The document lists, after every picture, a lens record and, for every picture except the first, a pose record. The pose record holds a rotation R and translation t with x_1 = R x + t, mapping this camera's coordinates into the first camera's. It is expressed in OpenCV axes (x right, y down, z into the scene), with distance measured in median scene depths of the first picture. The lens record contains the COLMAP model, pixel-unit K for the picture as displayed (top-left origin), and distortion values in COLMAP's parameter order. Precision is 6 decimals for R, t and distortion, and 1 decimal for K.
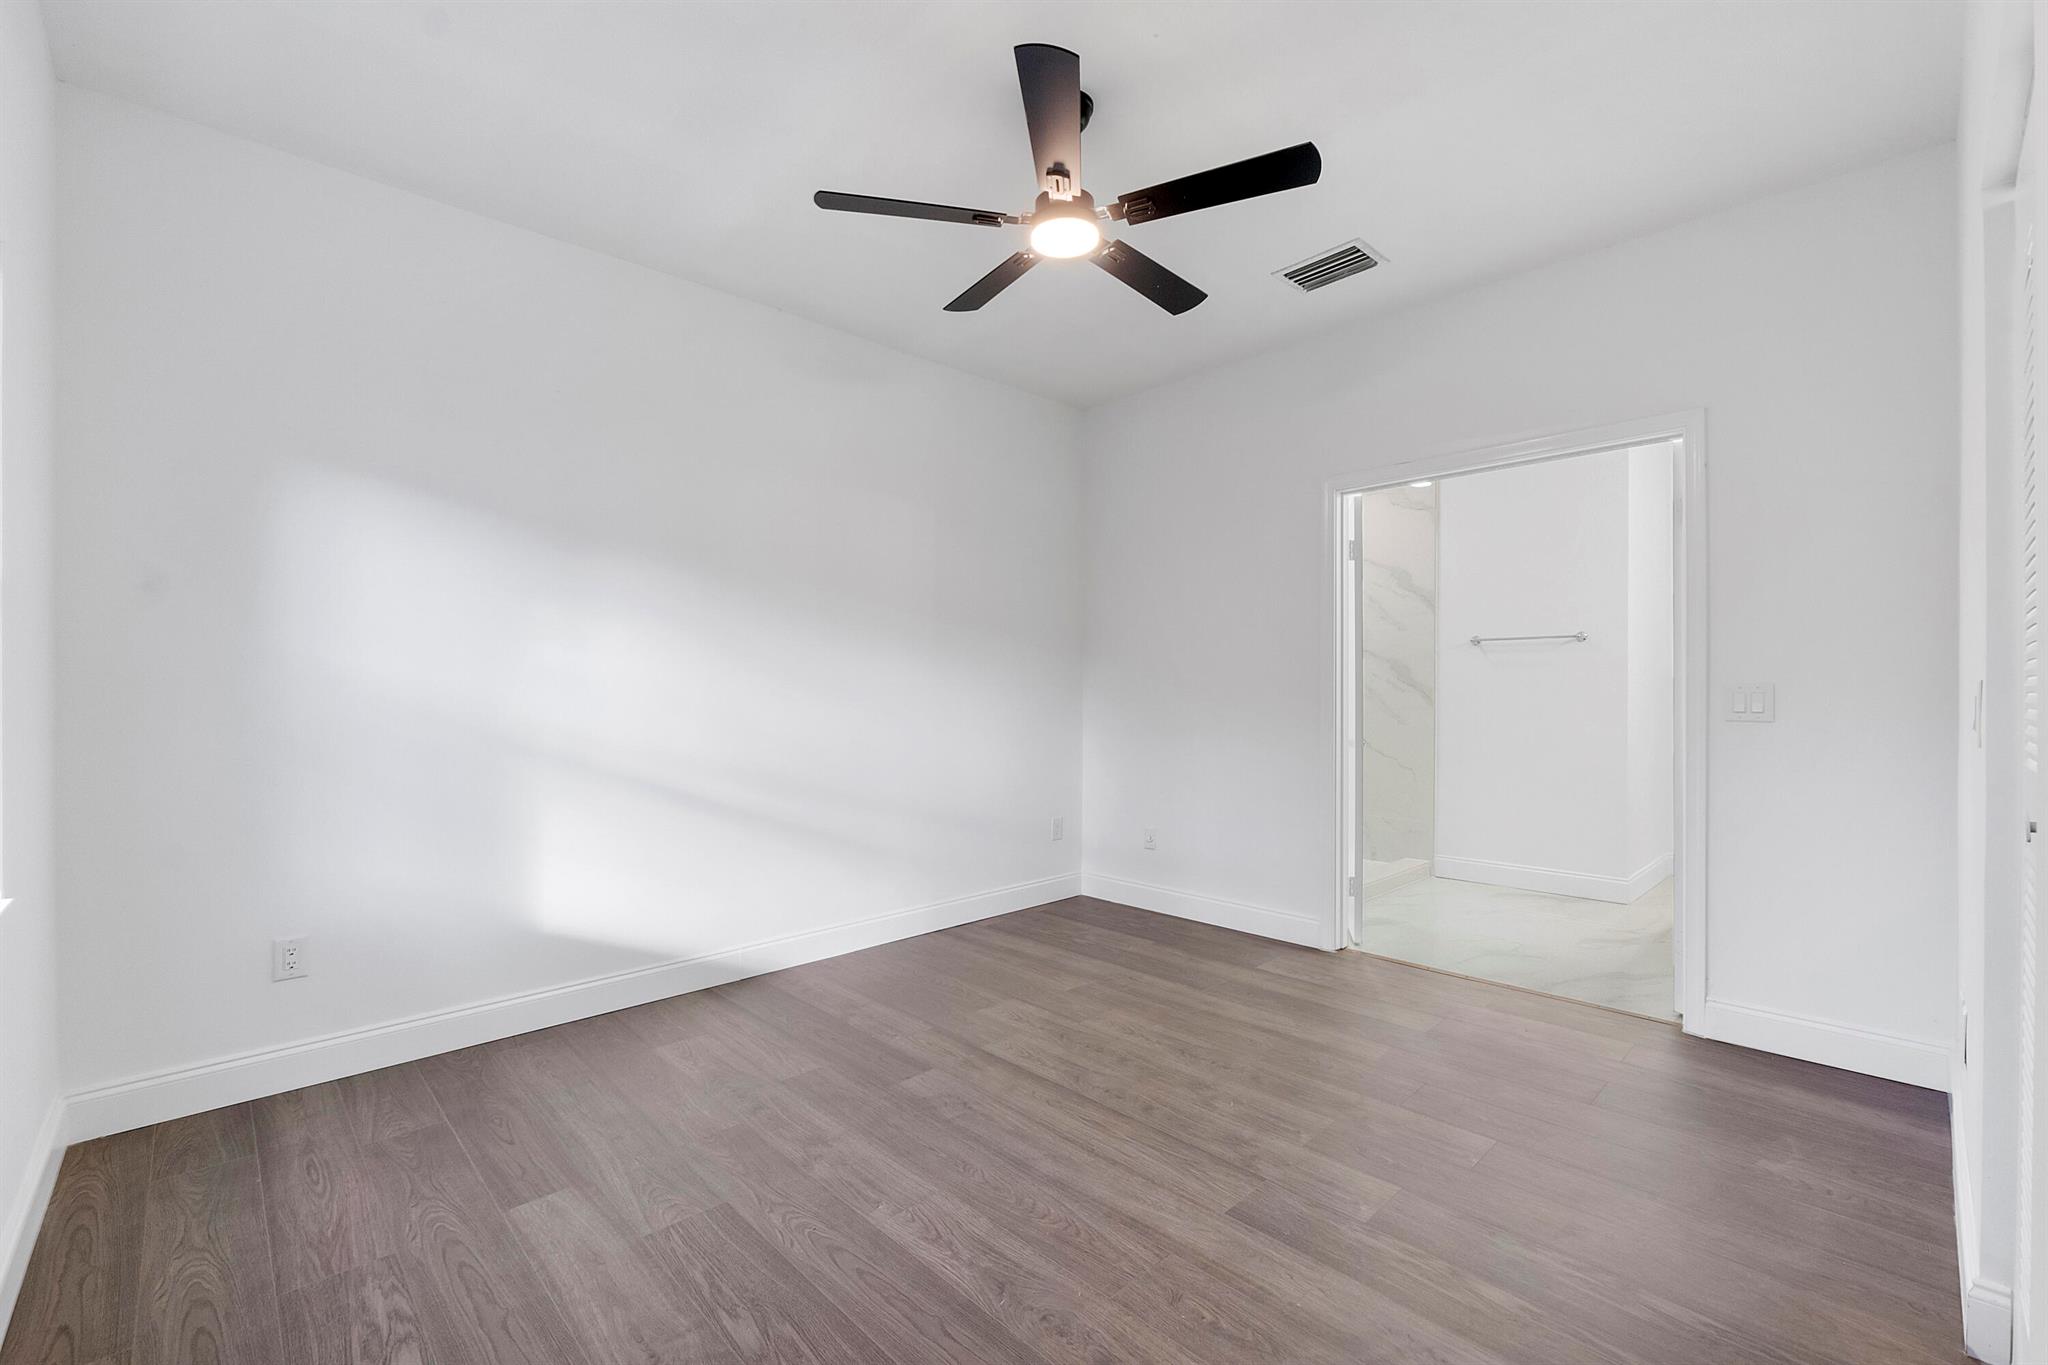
lens RADIAL K [[889.0, 0, 1033.3], [0, 889.0, 684.1], [0, 0, 1]] dist [-0.010513, 0.001716]
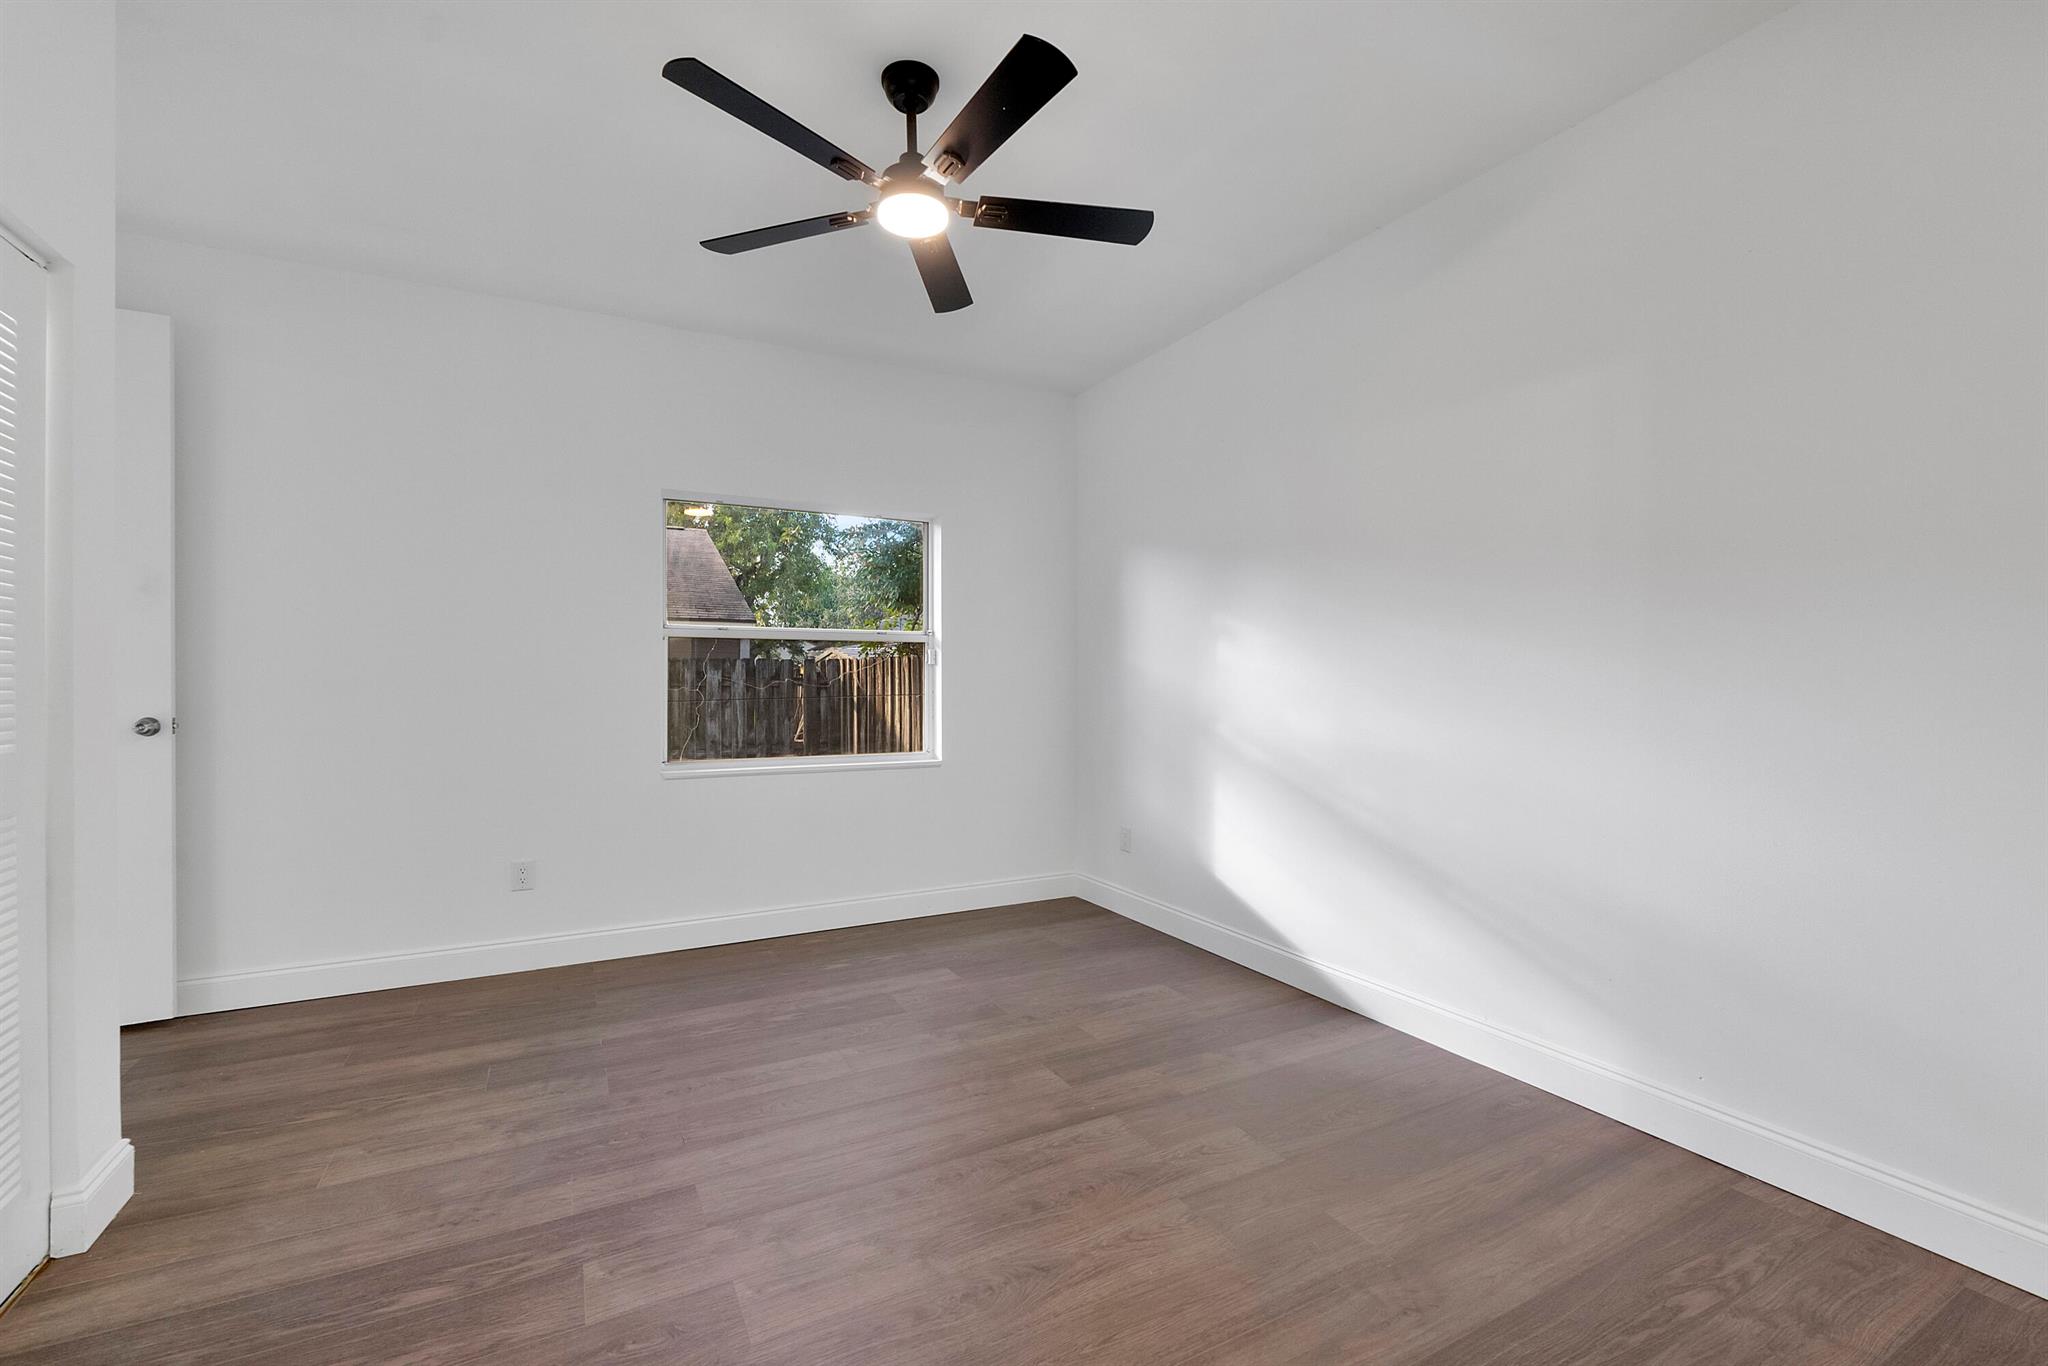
lens RADIAL K [[889.0, 0, 1033.7], [0, 889.0, 681.8], [0, 0, 1]] dist [-0.010513, 0.001716]
pose [[-0.293798, 0.001608, -0.955866, 0.814442], [0.002072, 0.999997, 0.001045, -0.001517], [0.955865, -0.001673, -0.293801, 1.251265]]
